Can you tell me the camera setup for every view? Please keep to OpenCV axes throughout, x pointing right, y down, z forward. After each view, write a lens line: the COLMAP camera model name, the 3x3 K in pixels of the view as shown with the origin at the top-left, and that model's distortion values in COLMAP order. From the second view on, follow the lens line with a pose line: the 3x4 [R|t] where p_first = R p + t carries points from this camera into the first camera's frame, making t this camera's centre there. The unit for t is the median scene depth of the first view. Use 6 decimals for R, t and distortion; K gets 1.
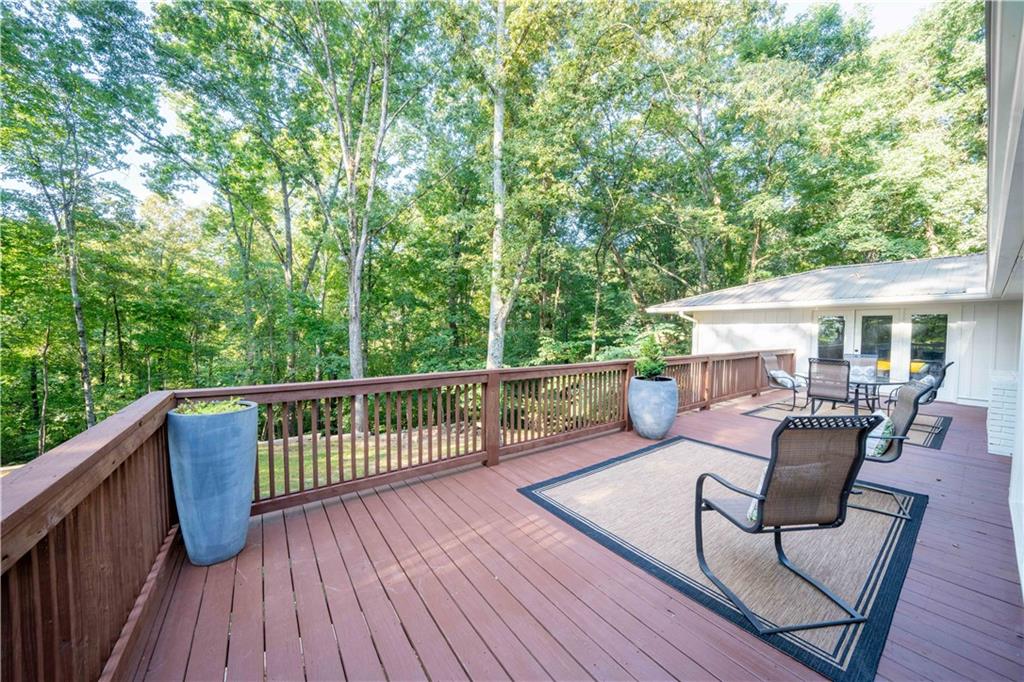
lens RADIAL K [[350.8, 0, 512.0], [0, 350.8, 341.0], [0, 0, 1]] dist [-0.027039, 0.003321]
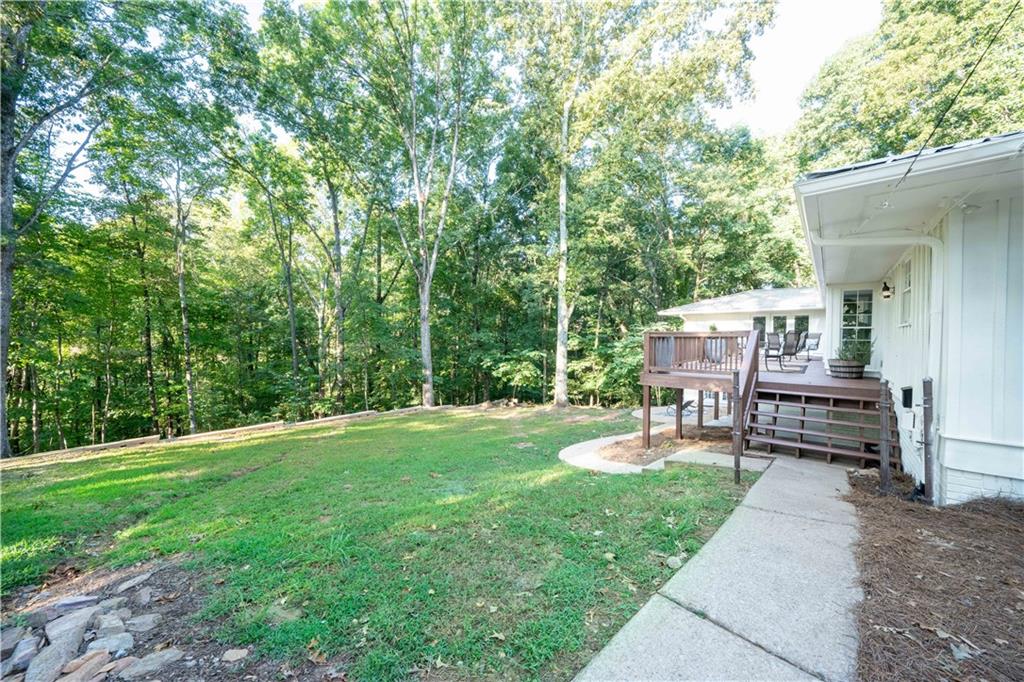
lens RADIAL K [[350.8, 0, 512.0], [0, 350.8, 341.0], [0, 0, 1]] dist [-0.027039, 0.003321]
pose [[0.979441, -0.009078, 0.201525, -0.556969], [0.011616, 0.999867, -0.011416, 0.048430], [-0.201394, 0.013522, 0.979417, -0.427329]]
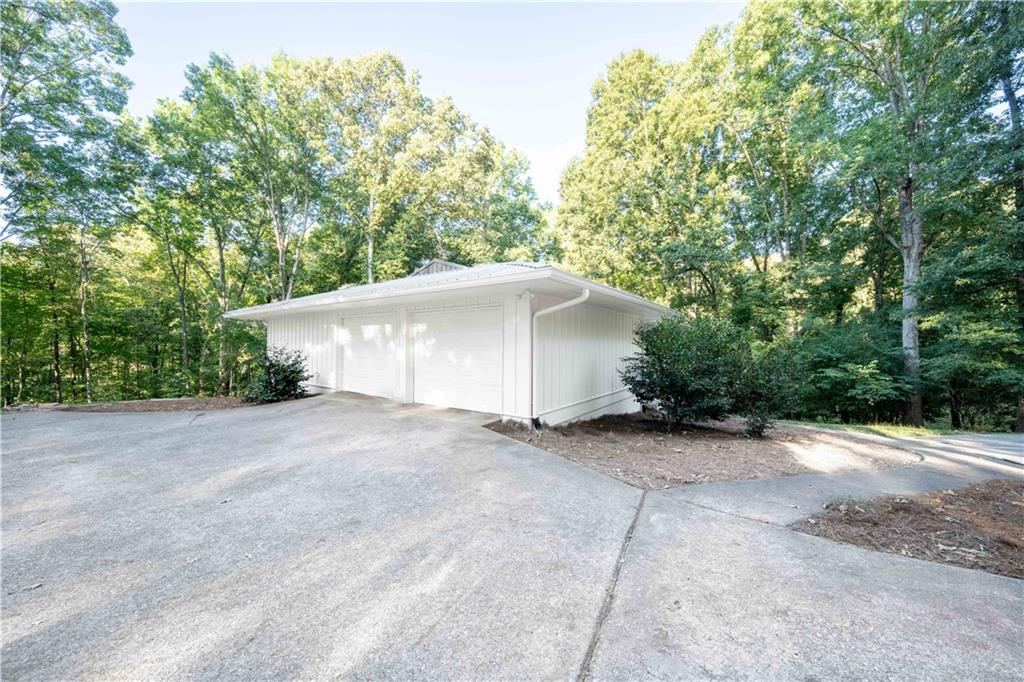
lens RADIAL K [[350.8, 0, 512.0], [0, 350.8, 341.0], [0, 0, 1]] dist [-0.027039, 0.003321]
pose [[0.951726, -0.001441, 0.306946, 0.132313], [0.011480, 0.999456, -0.030903, 0.049403], [-0.306734, 0.032935, 0.951225, -1.357783]]
